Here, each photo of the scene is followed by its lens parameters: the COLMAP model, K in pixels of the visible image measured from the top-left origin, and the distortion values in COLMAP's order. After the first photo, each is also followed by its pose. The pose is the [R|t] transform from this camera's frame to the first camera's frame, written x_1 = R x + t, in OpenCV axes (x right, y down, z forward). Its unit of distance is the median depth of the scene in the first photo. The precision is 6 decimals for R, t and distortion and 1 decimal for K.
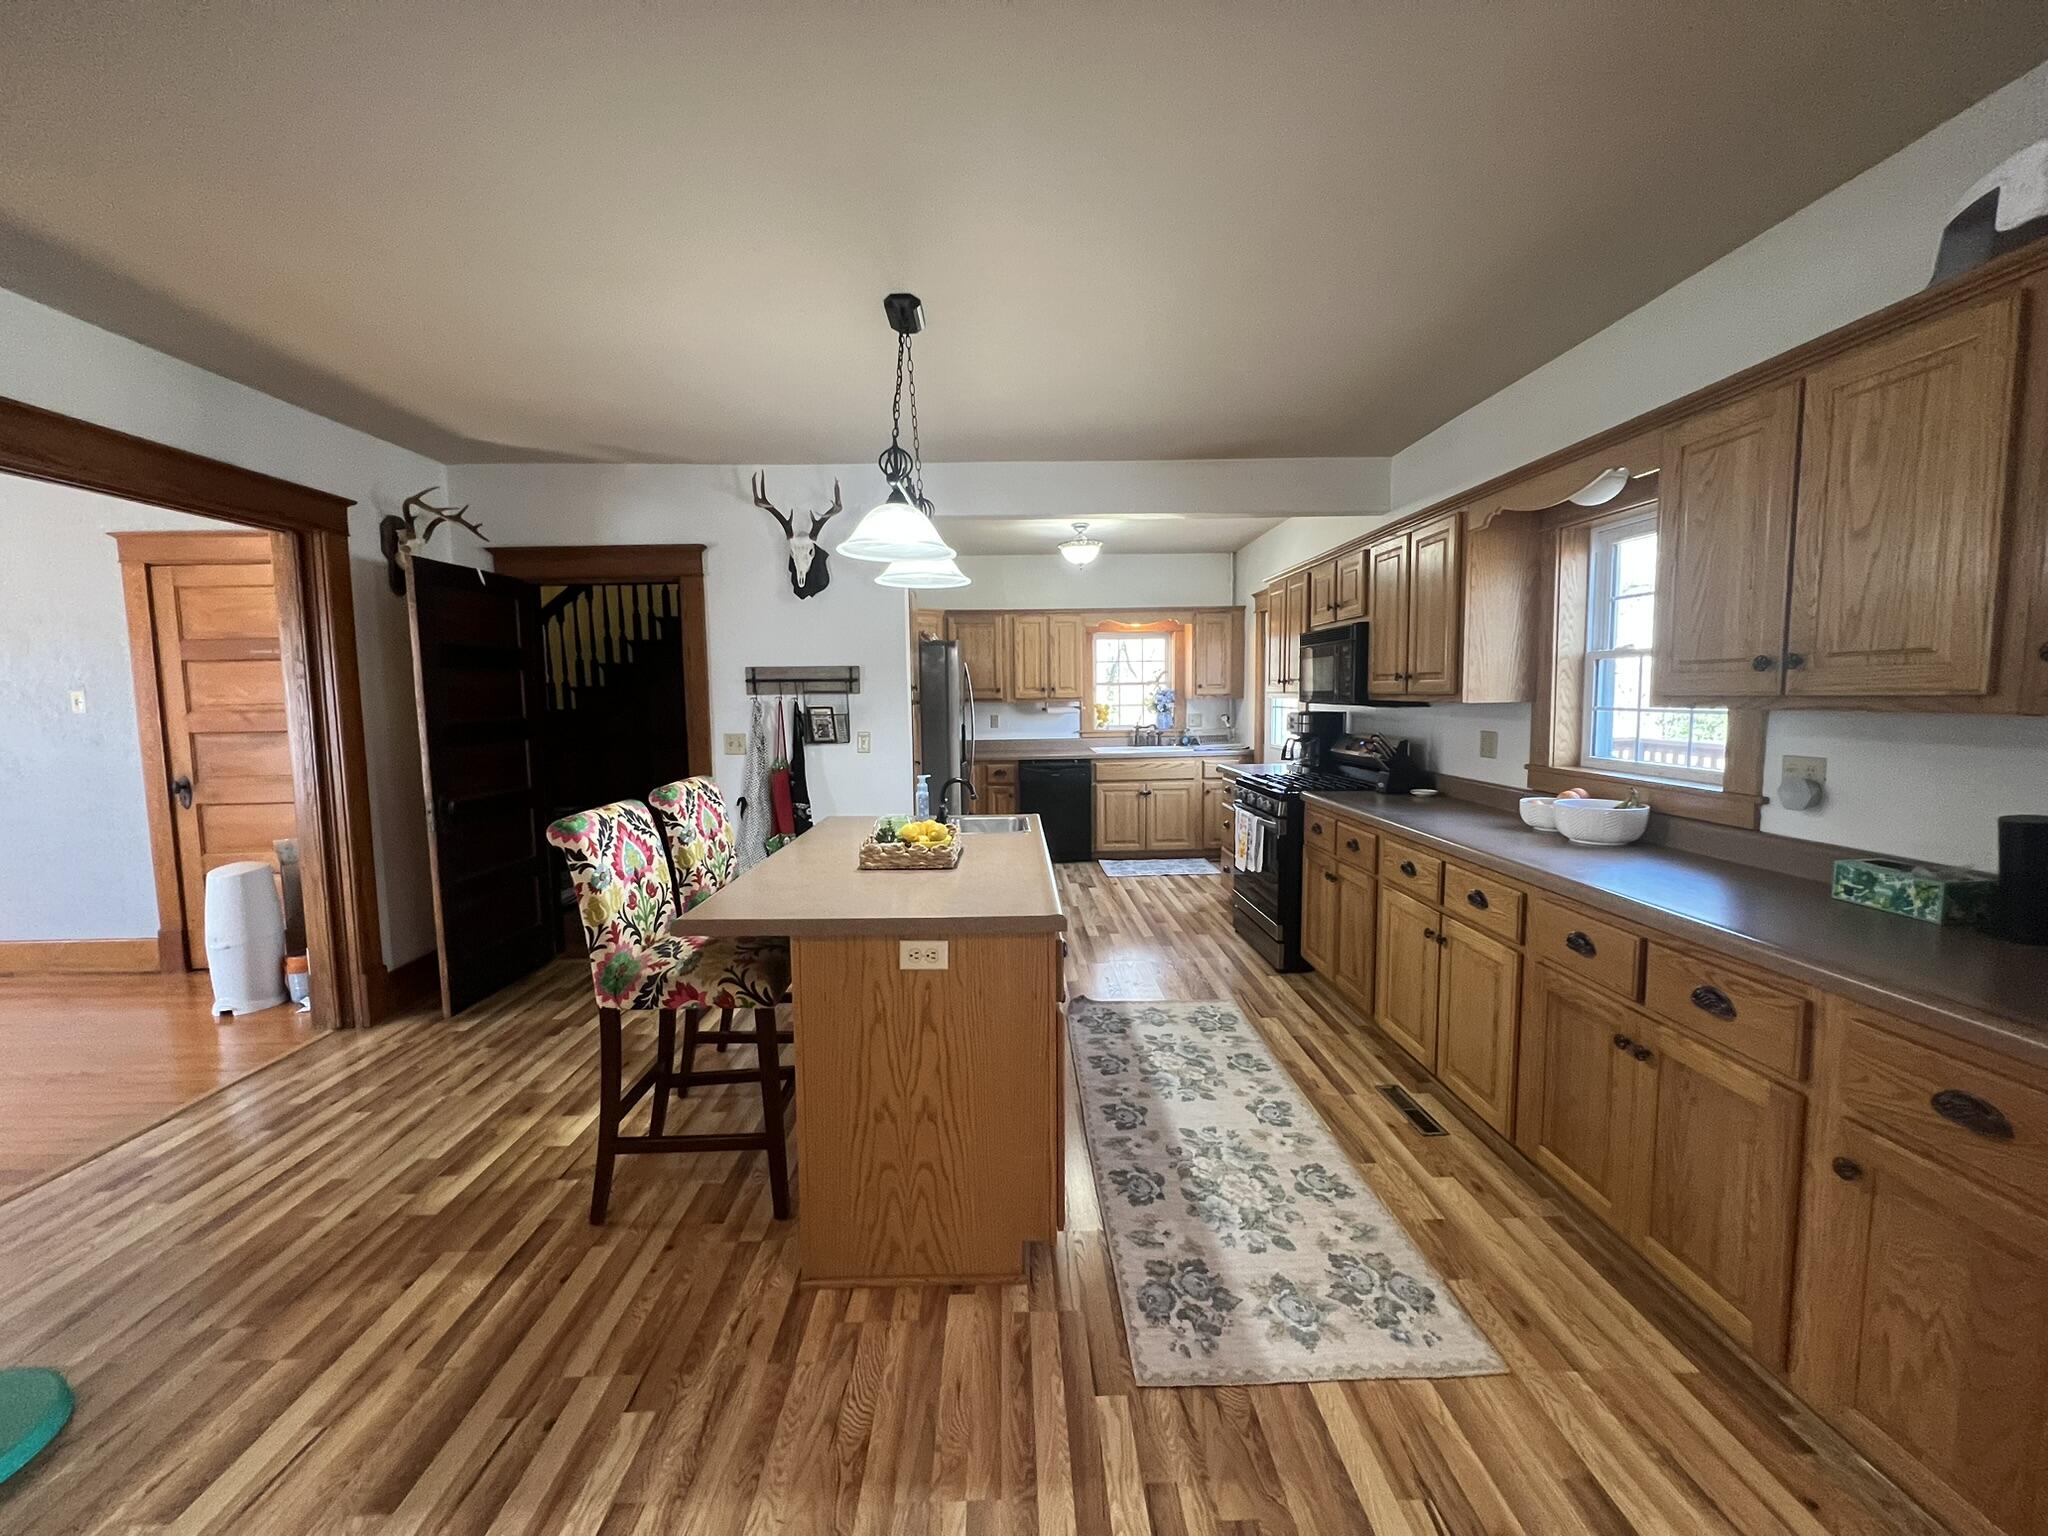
lens RADIAL K [[816.4, 0, 1023.1], [0, 816.4, 765.9], [0, 0, 1]] dist [-0.000843, 0.000381]
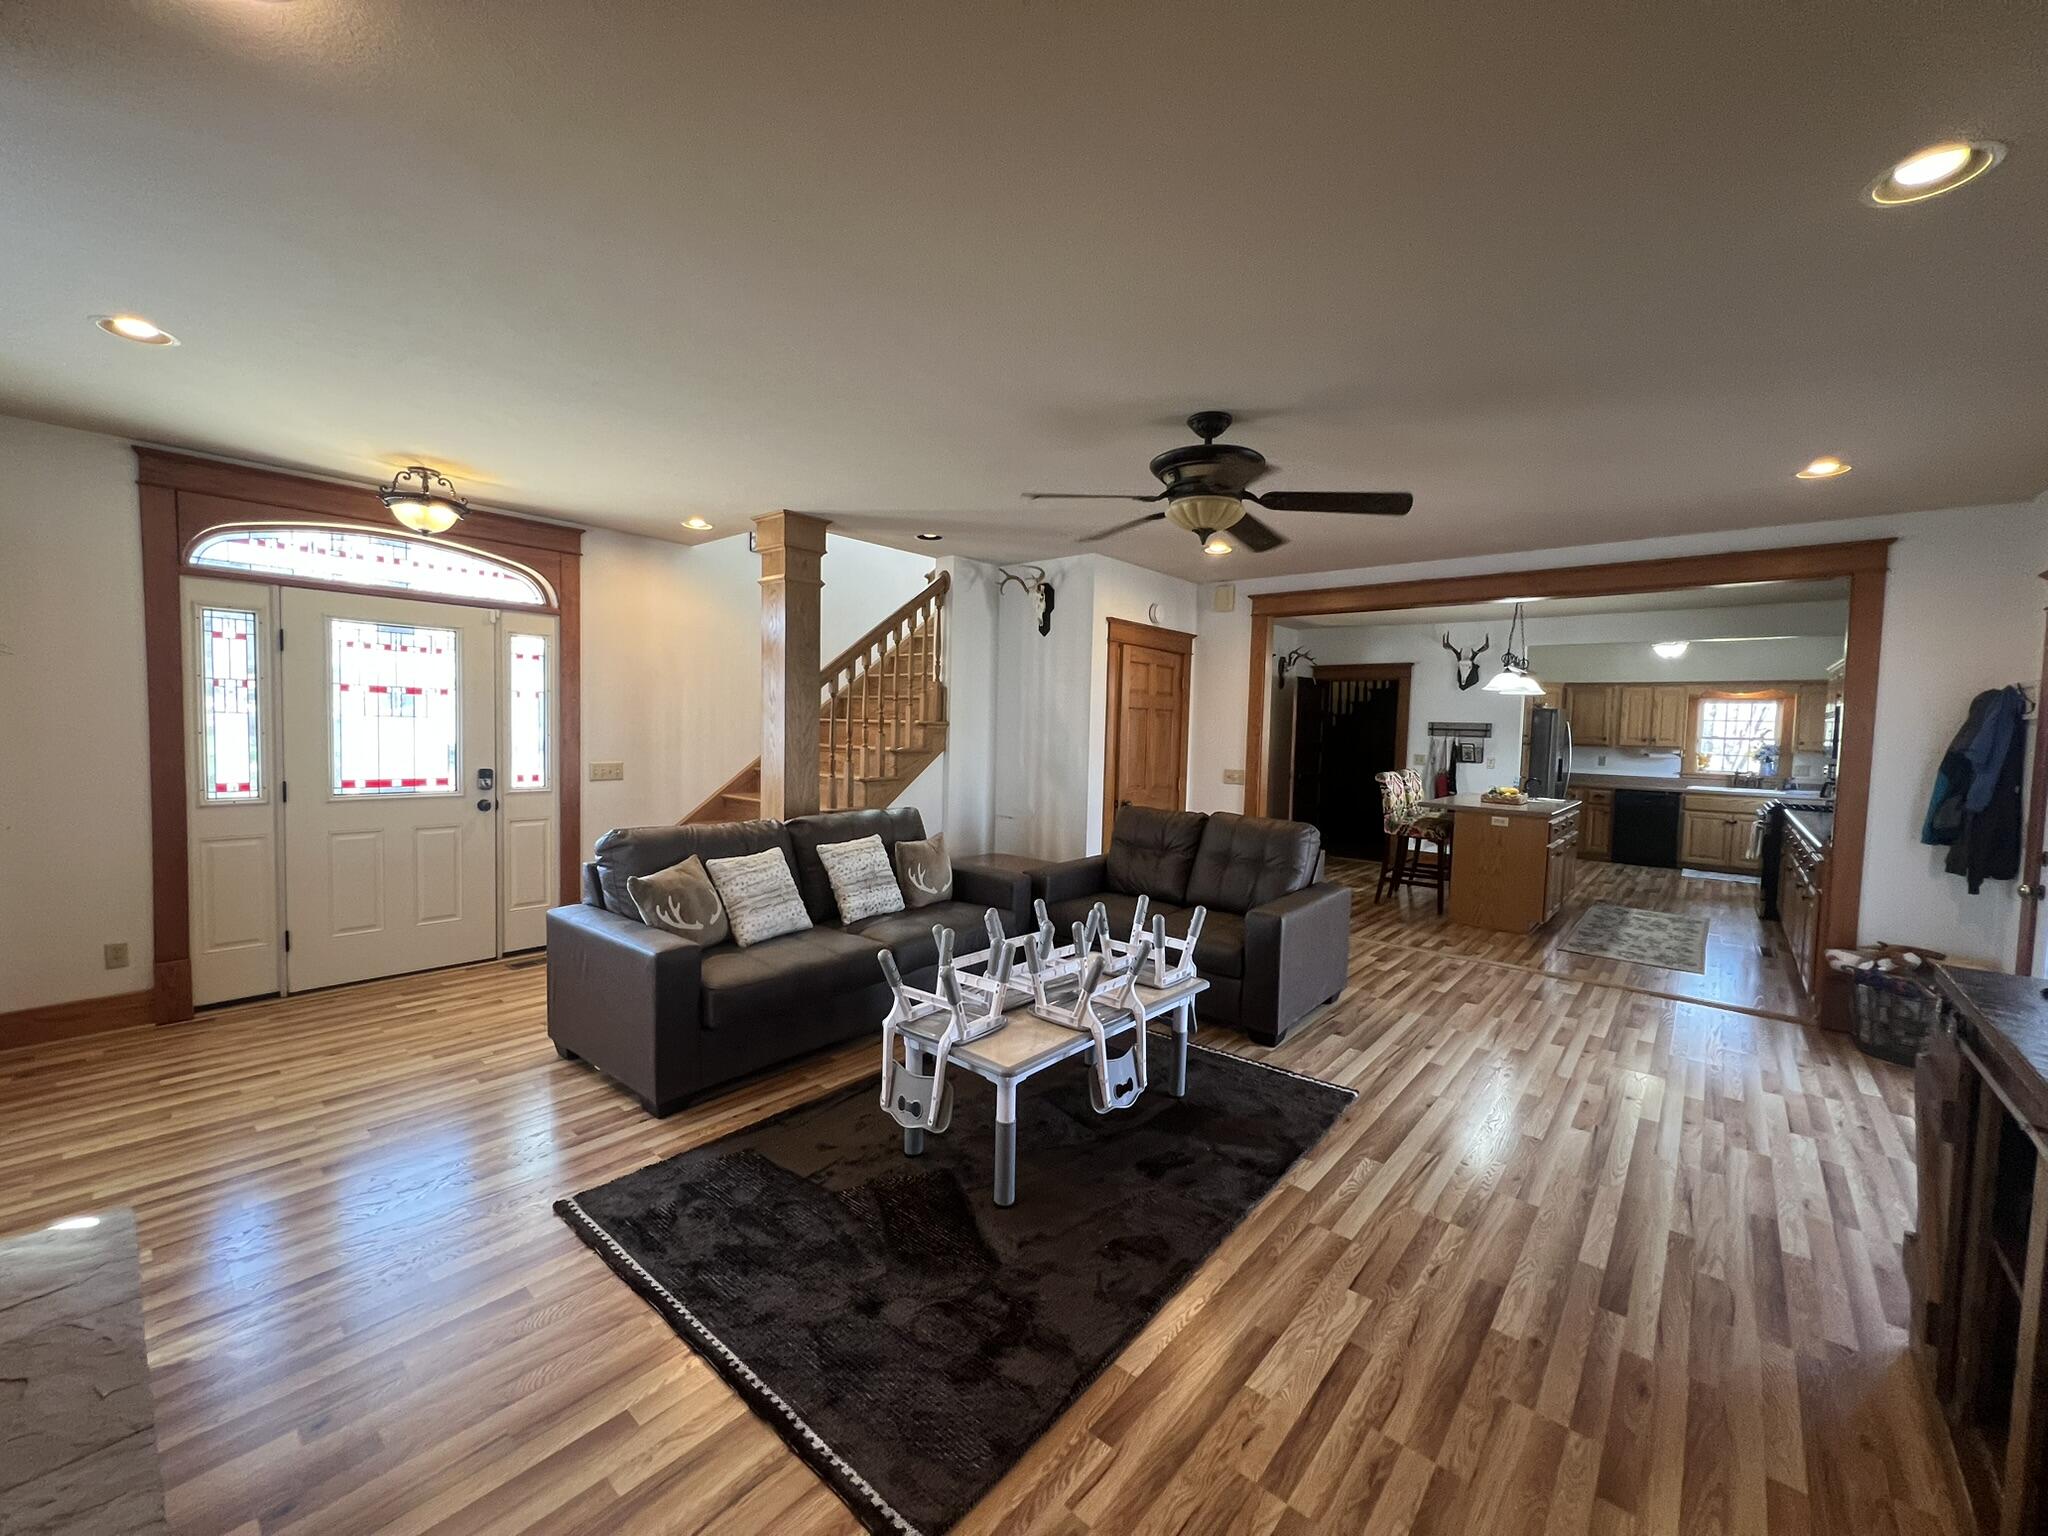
lens RADIAL K [[816.4, 0, 1027.2], [0, 816.4, 768.7], [0, 0, 1]] dist [-0.000843, 0.000381]
pose [[0.745587, 0.070472, -0.662672, 0.269062], [-0.095580, 0.995420, -0.001681, 0.093286], [0.659519, 0.064591, 0.748908, -1.176023]]
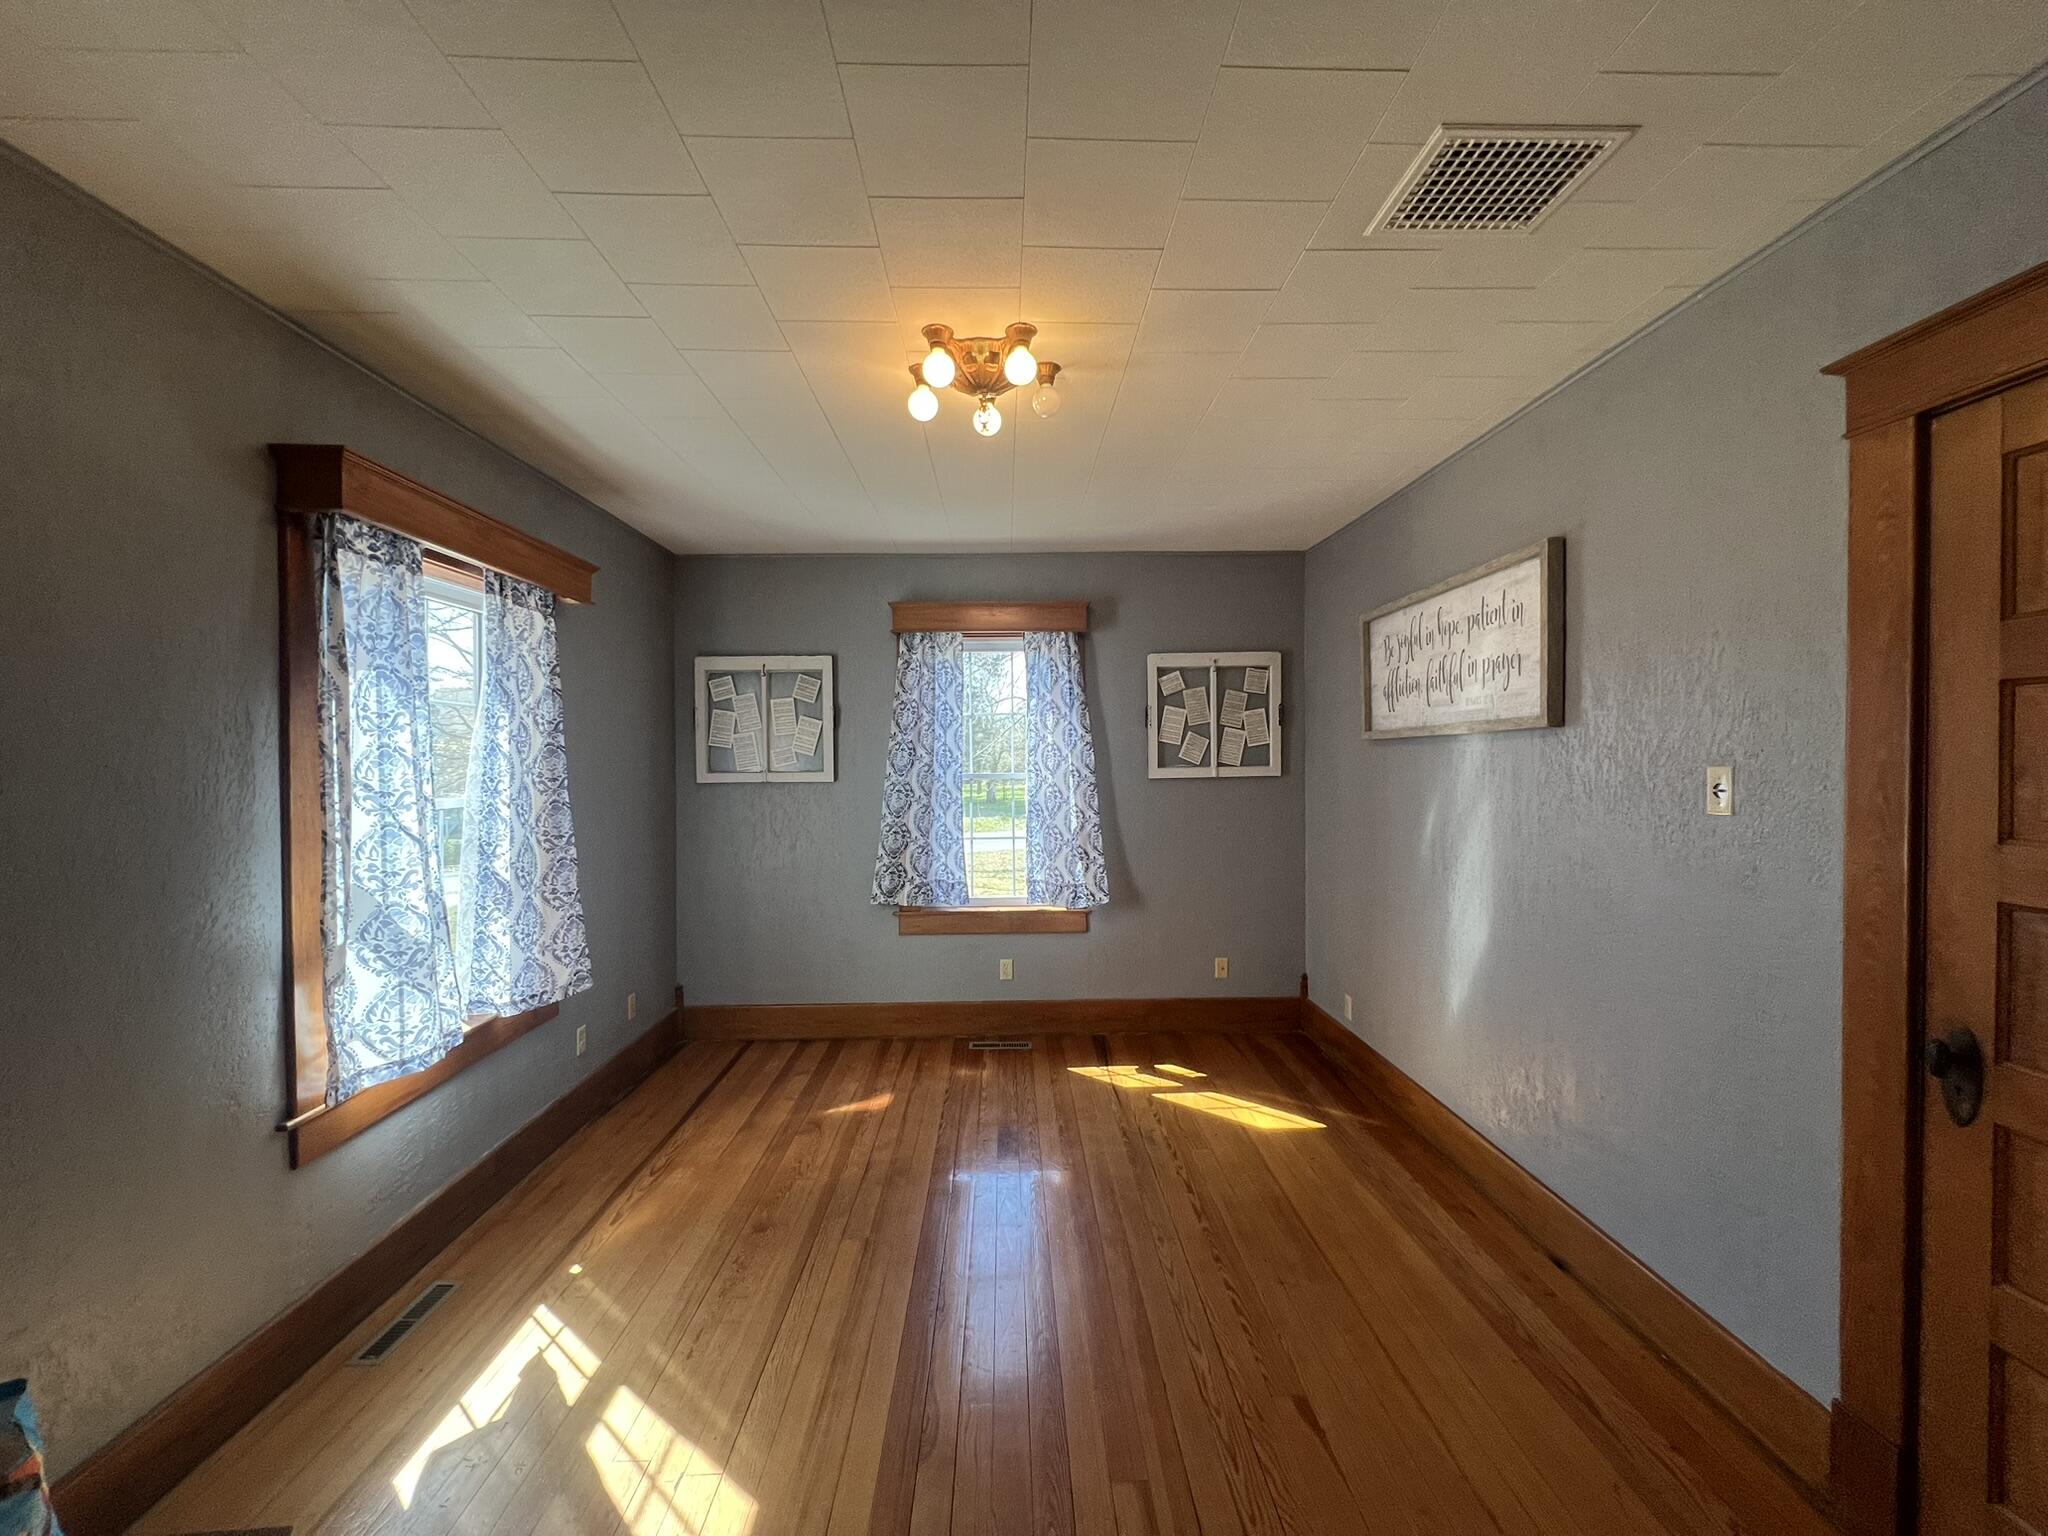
lens RADIAL K [[816.4, 0, 1031.2], [0, 816.4, 767.8], [0, 0, 1]] dist [-0.000843, 0.000381]
pose [[-0.005927, 0.029515, -0.999547, -0.707500], [-0.080229, 0.996328, 0.029896, -0.073734], [0.996759, 0.080370, -0.003537, 0.623524]]
